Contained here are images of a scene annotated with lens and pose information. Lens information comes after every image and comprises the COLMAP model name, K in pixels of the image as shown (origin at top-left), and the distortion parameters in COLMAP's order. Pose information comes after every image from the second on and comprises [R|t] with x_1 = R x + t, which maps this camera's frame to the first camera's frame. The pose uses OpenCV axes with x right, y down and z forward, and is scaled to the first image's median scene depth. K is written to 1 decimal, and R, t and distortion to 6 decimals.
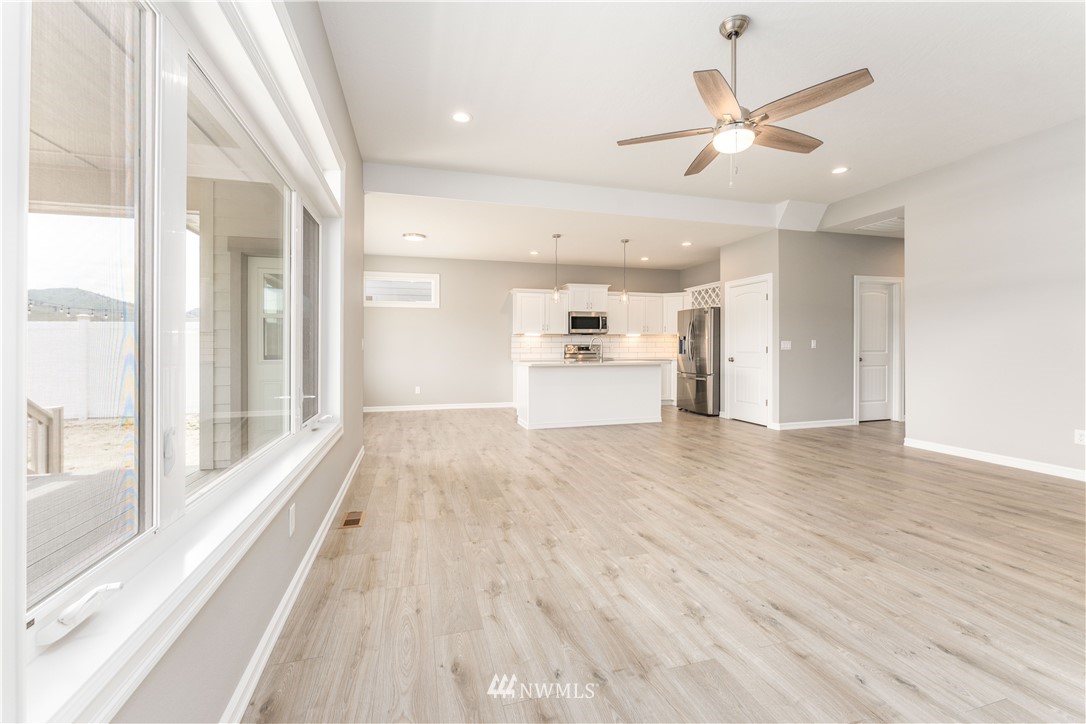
lens RADIAL K [[445.3, 0, 538.4], [0, 445.3, 350.3], [0, 0, 1]] dist [-0.003091, 0.000173]
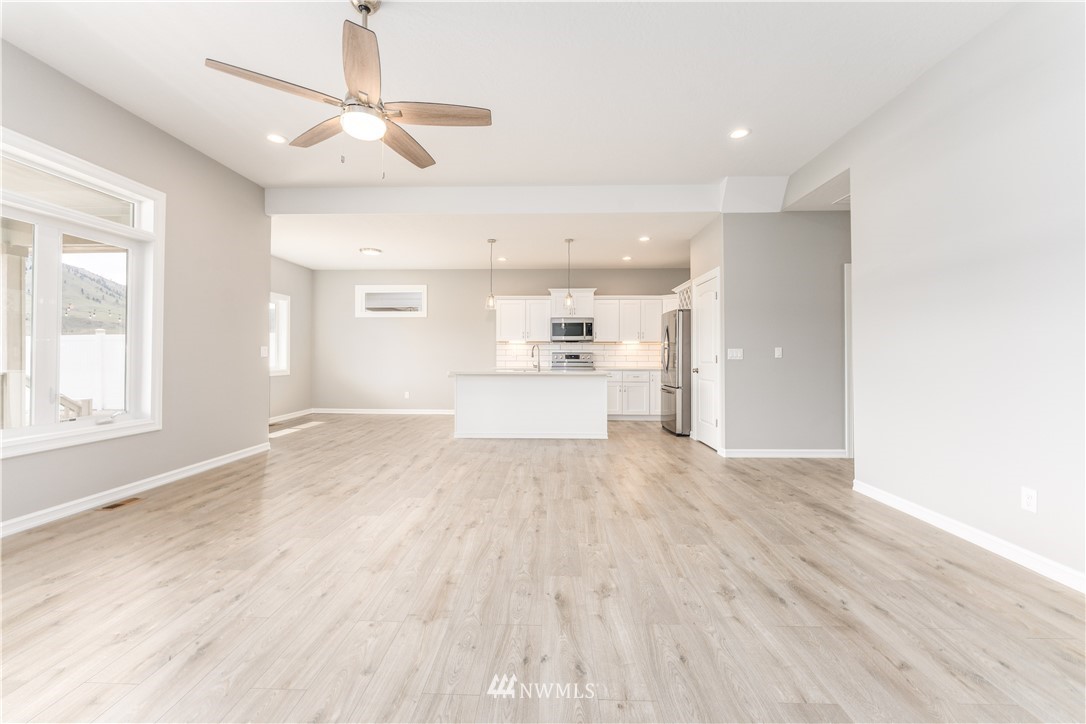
lens RADIAL K [[445.3, 0, 538.4], [0, 445.3, 350.3], [0, 0, 1]] dist [-0.003091, 0.000173]
pose [[0.952485, 0.000942, -0.304585, 0.402290], [-0.006414, 0.999836, -0.016964, -0.001314], [0.304519, 0.018111, 0.952334, 0.097425]]
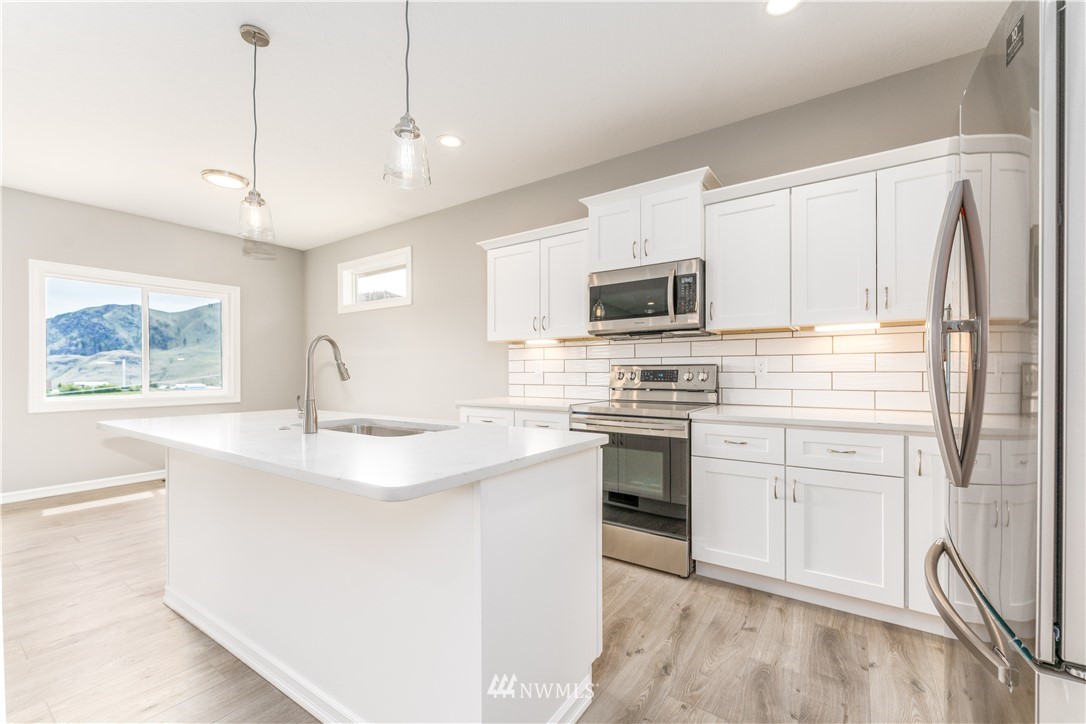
lens RADIAL K [[457.7, 0, 544.3], [0, 457.7, 374.8], [0, 0, 1]] dist [-0.001350, -0.000012]
pose [[0.625101, 0.006018, -0.780521, 0.408988], [-0.004449, 0.999982, 0.004147, -0.007009], [0.780531, 0.000880, 0.625116, 0.882938]]
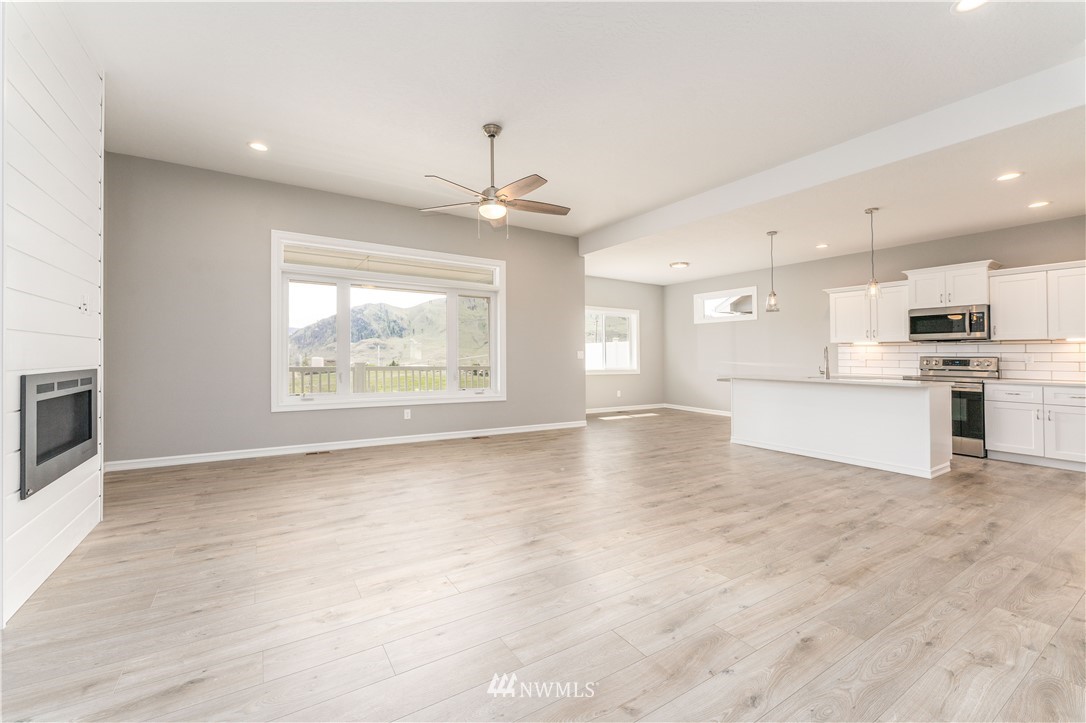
lens RADIAL K [[445.3, 0, 538.4], [0, 445.3, 349.8], [0, 0, 1]] dist [-0.003091, 0.000173]
pose [[0.280620, -0.010658, -0.959760, 0.700668], [-0.017658, 0.999712, -0.016265, -0.001443], [0.959656, 0.021512, 0.280351, 0.280481]]
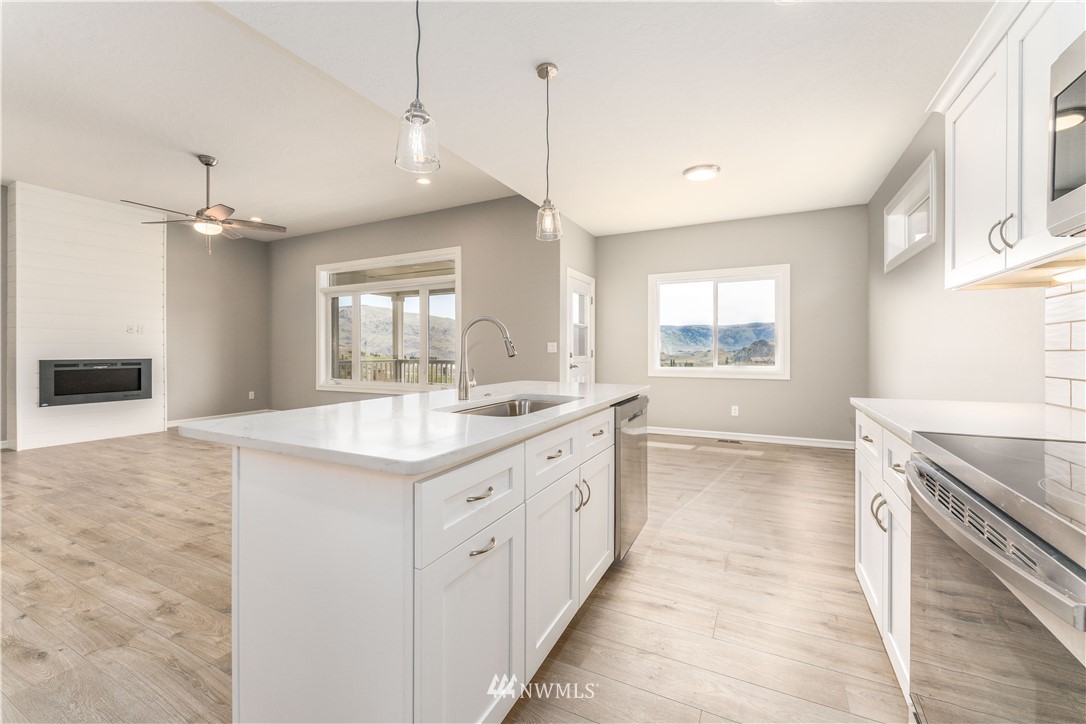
lens RADIAL K [[445.3, 0, 538.4], [0, 445.3, 350.3], [0, 0, 1]] dist [-0.003091, 0.000173]
pose [[-0.686029, 0.003875, -0.727564, 0.308183], [-0.001748, 0.999974, 0.006974, -0.008567], [0.727572, 0.006056, -0.686005, 1.176693]]
